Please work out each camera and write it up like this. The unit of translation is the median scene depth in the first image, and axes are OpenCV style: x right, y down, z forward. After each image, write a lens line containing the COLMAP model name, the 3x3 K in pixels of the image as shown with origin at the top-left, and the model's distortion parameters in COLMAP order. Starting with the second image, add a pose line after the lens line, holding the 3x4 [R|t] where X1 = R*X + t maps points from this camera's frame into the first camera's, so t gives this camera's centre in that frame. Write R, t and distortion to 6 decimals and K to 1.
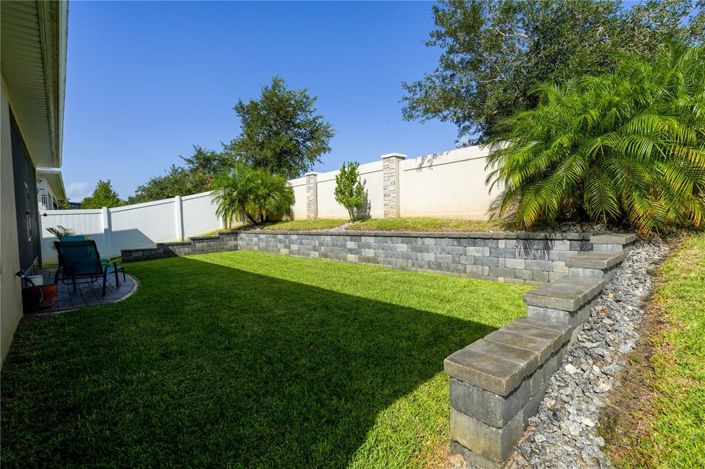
lens RADIAL K [[316.9, 0, 352.5], [0, 316.9, 234.5], [0, 0, 1]] dist [-0.003784, -0.000207]
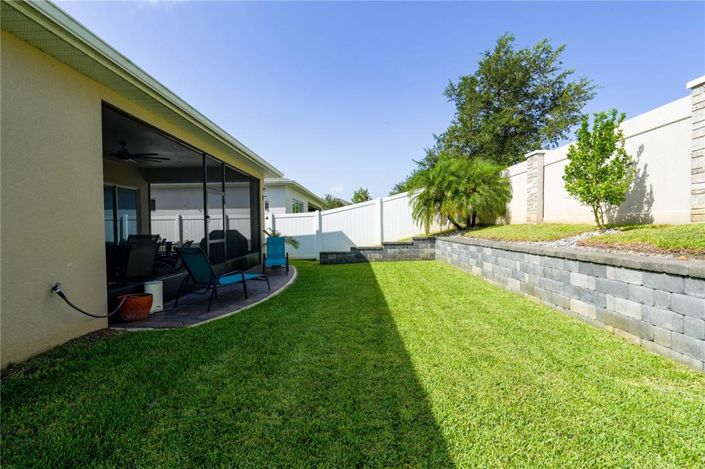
lens RADIAL K [[316.9, 0, 352.5], [0, 316.9, 234.5], [0, 0, 1]] dist [-0.003784, -0.000207]
pose [[0.734789, 0.032233, -0.677530, 0.039559], [-0.035894, 0.999318, 0.008614, -0.017209], [0.677346, 0.017990, 0.735445, 0.269780]]
